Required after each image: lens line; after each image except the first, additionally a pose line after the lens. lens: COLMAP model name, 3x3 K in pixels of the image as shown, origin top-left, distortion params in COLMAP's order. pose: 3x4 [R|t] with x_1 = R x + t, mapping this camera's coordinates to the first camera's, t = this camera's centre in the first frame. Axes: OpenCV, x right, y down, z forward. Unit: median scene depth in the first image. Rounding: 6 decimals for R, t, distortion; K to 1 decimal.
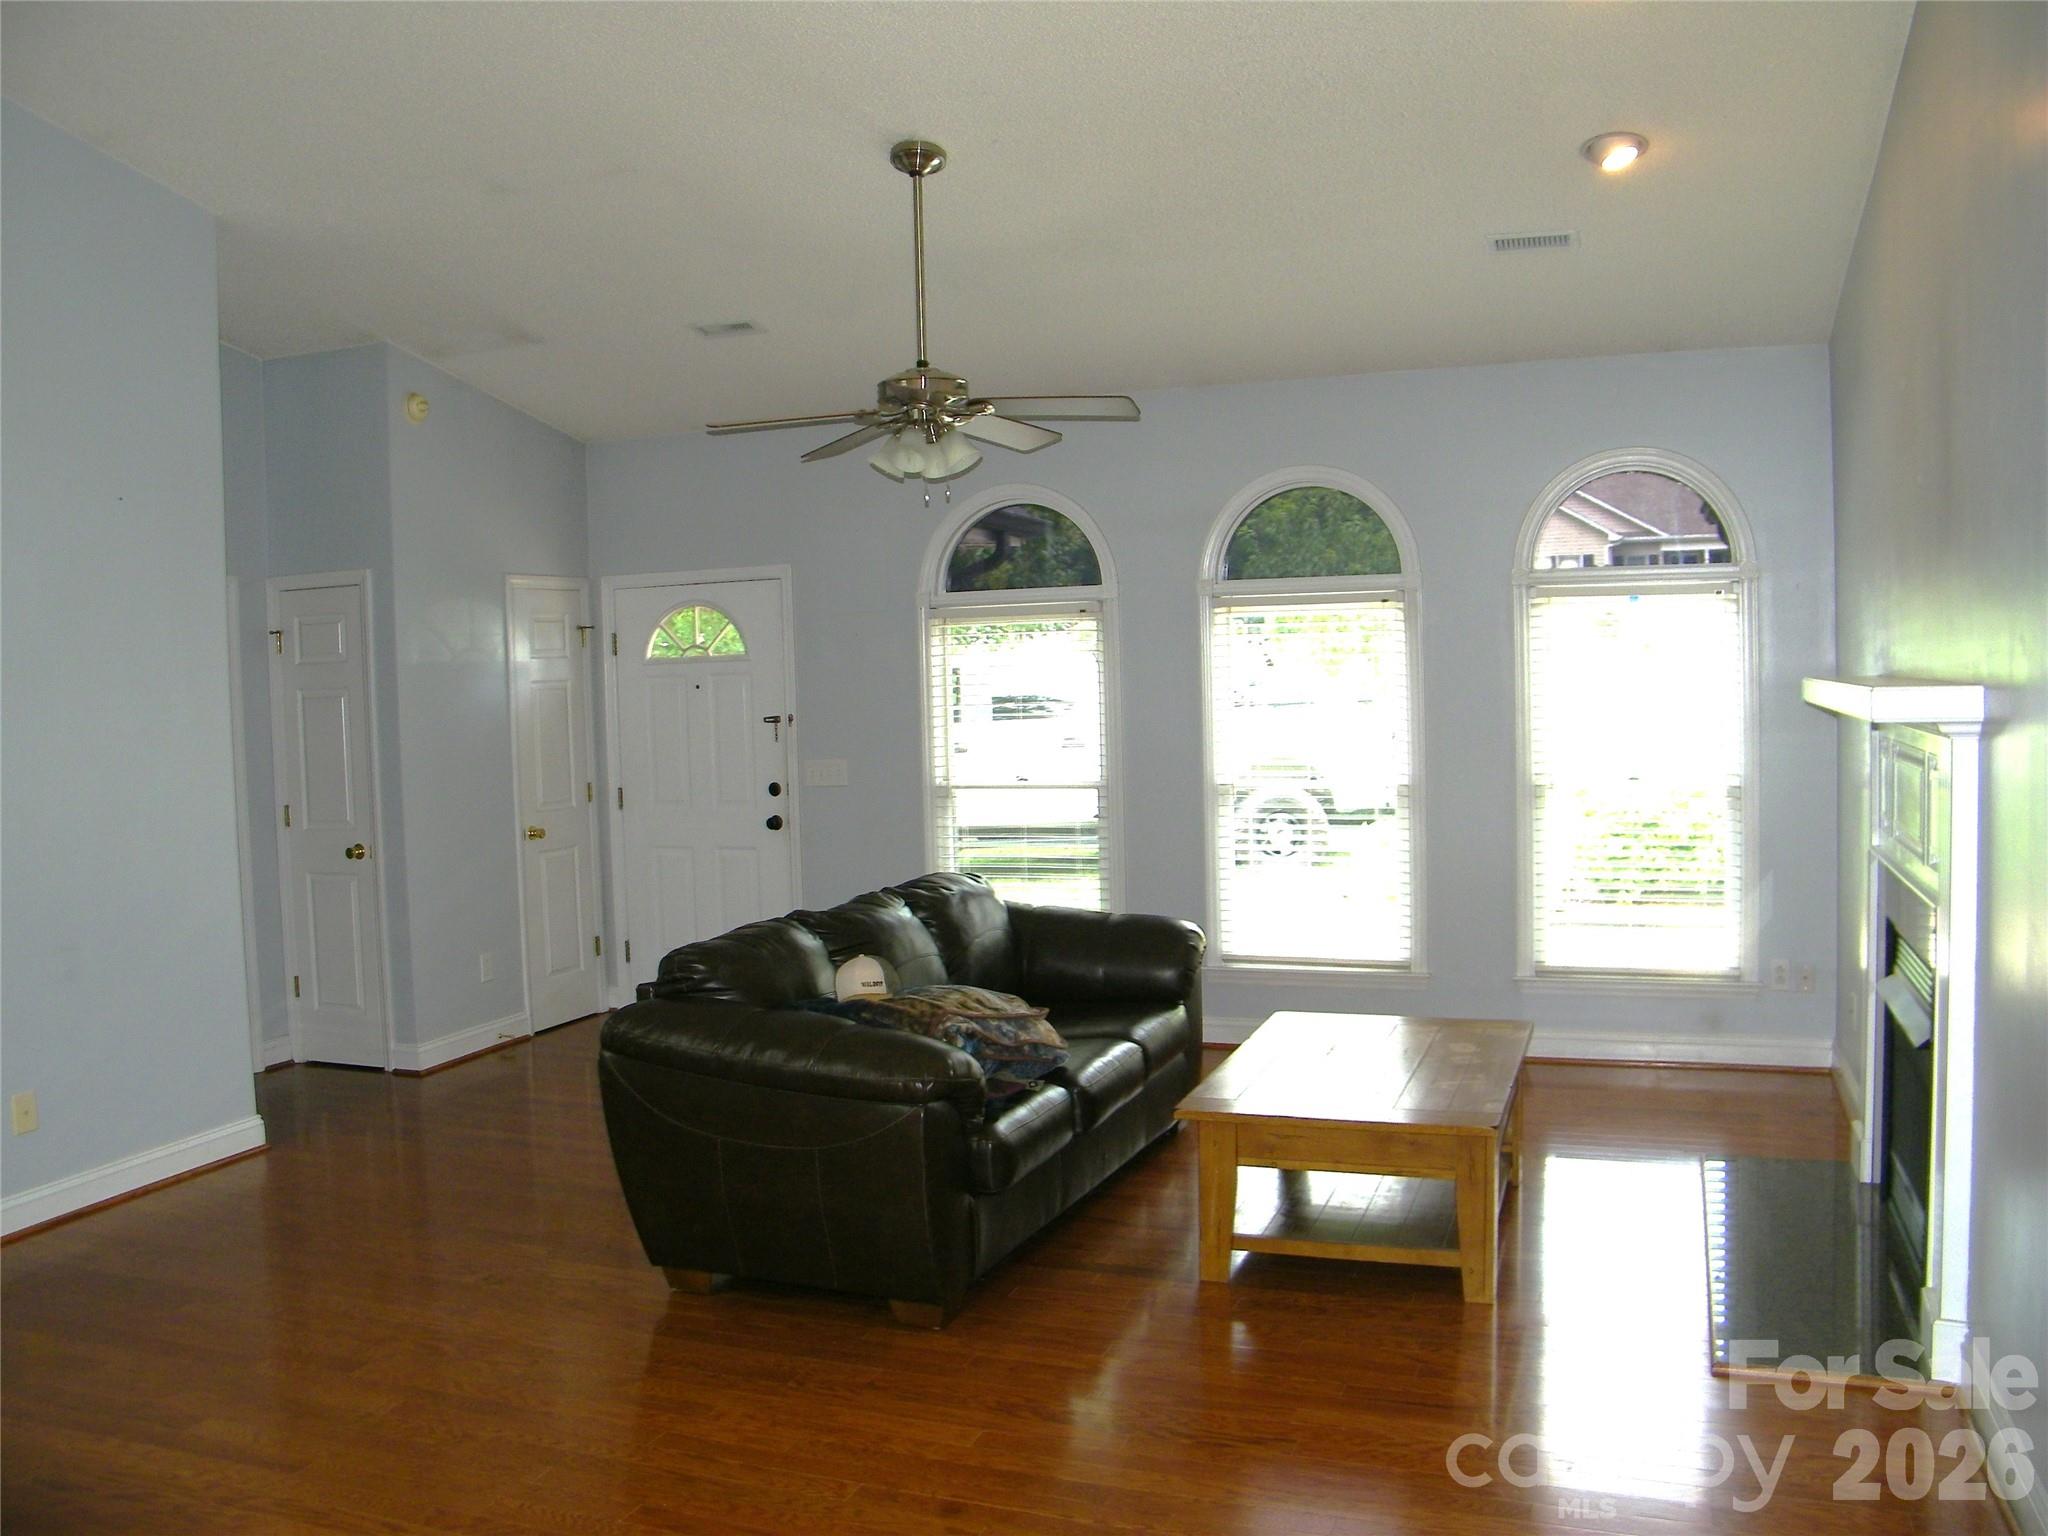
lens RADIAL K [[1745.7, 0, 1010.3], [0, 1745.7, 734.8], [0, 0, 1]] dist [-0.196223, 0.164386]
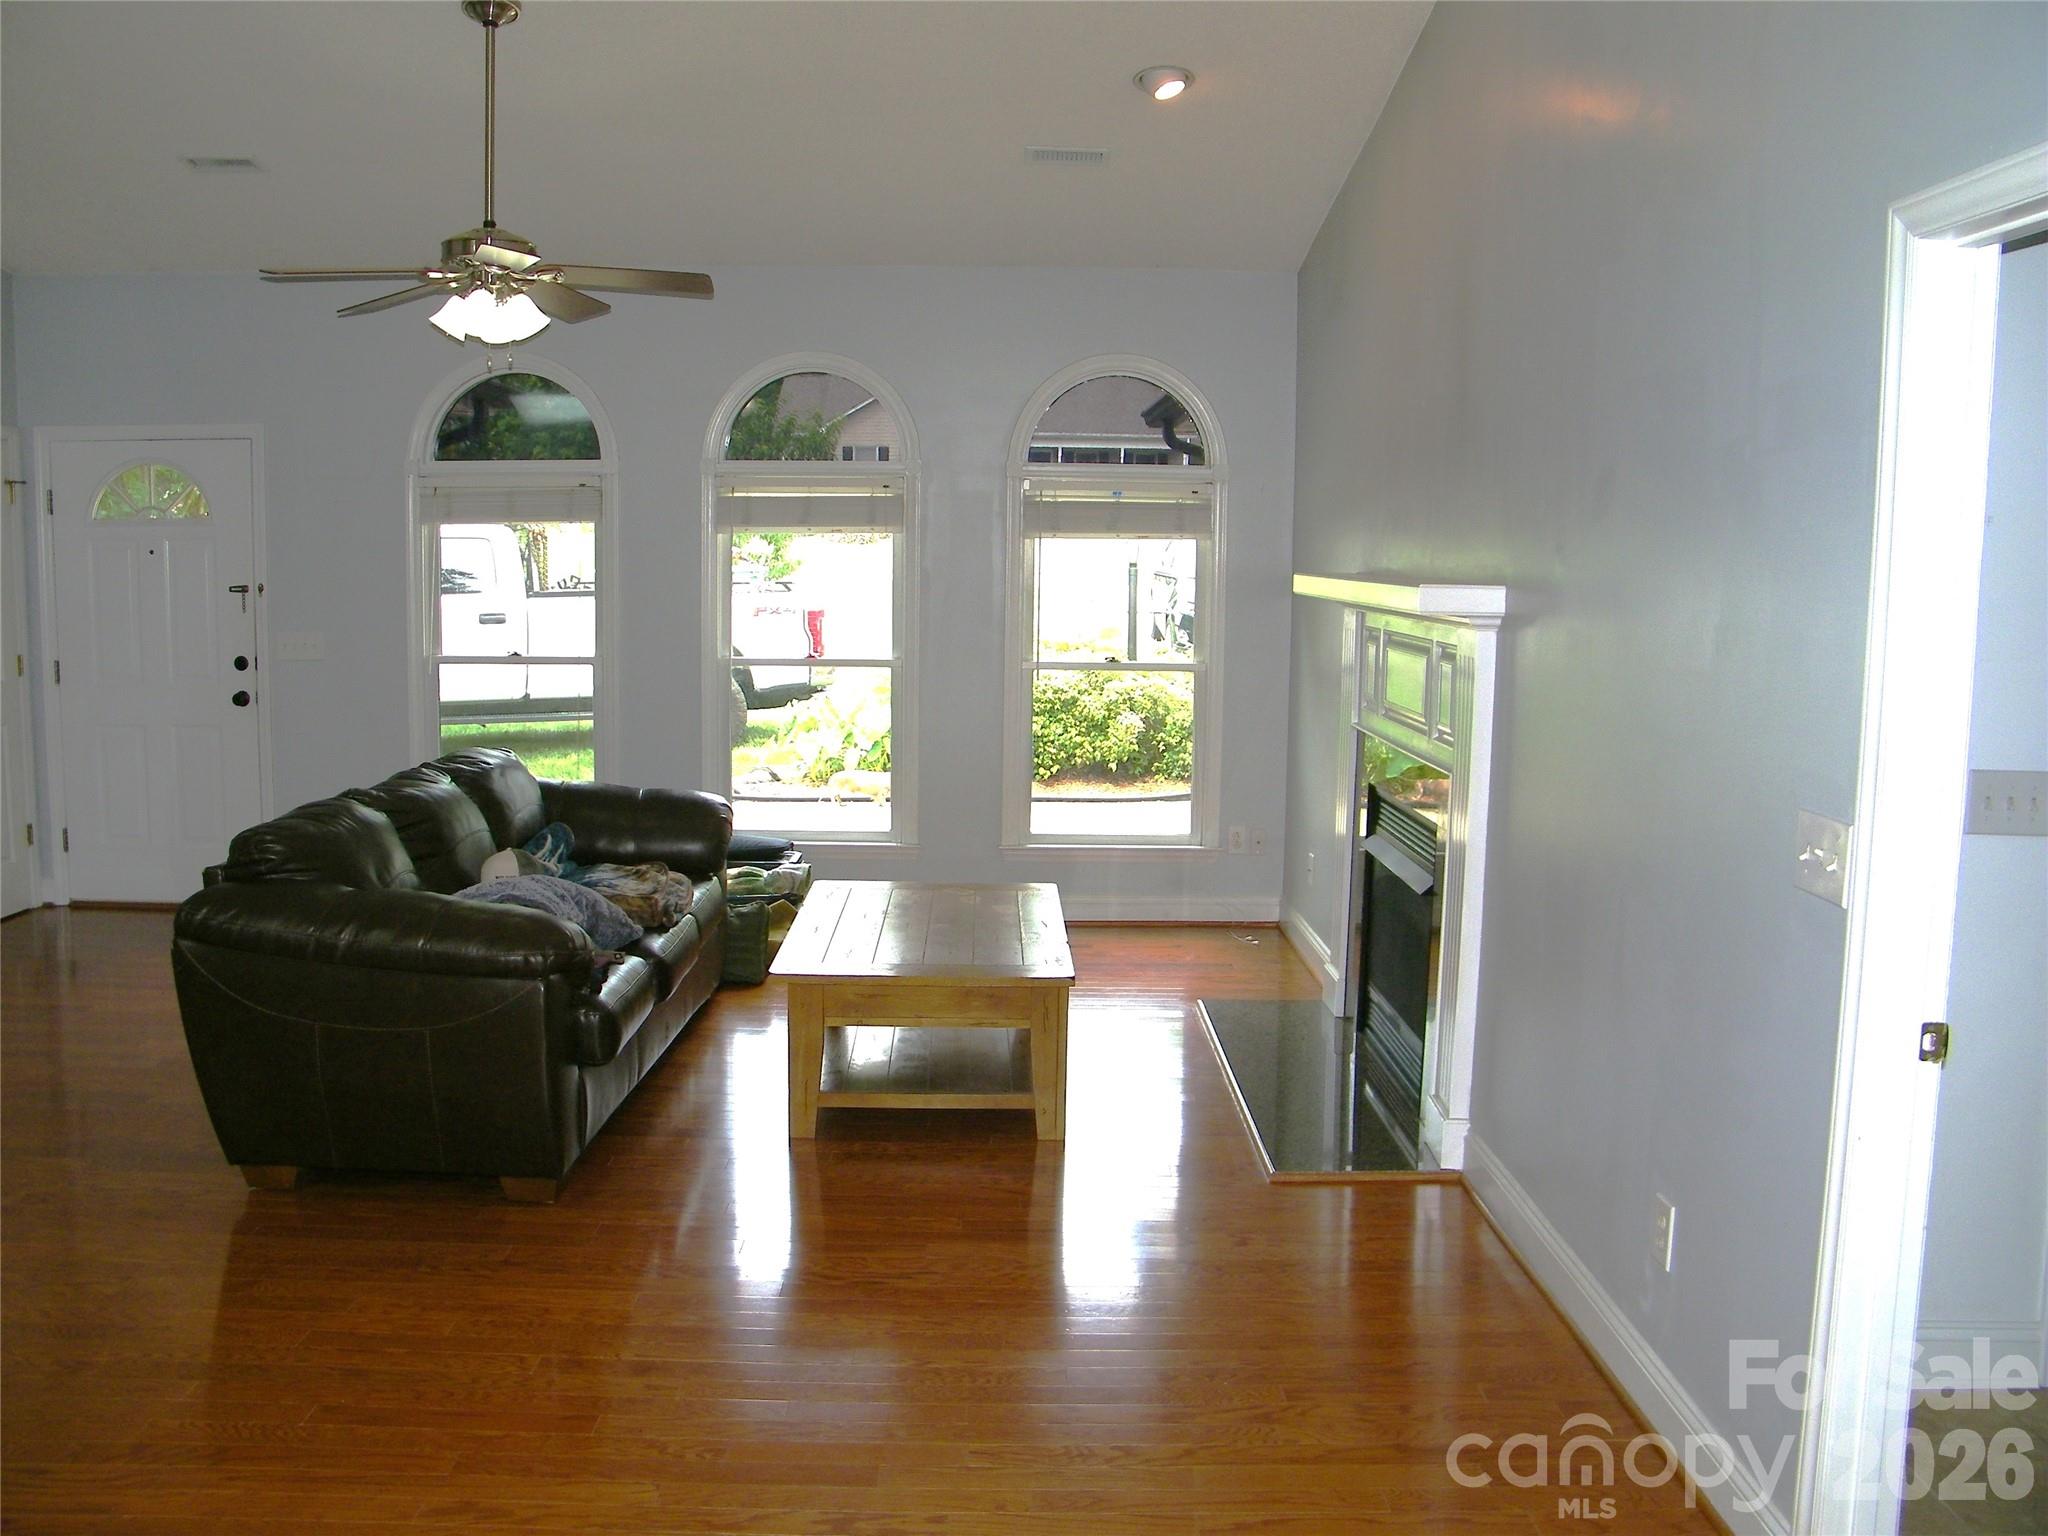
lens RADIAL K [[1745.7, 0, 1010.3], [0, 1745.7, 734.8], [0, 0, 1]] dist [-0.196223, 0.164386]
pose [[0.927769, -0.003413, 0.373139, -0.150129], [-0.021952, 0.997727, 0.063708, 0.004520], [-0.372508, -0.067297, 0.925586, -0.004479]]
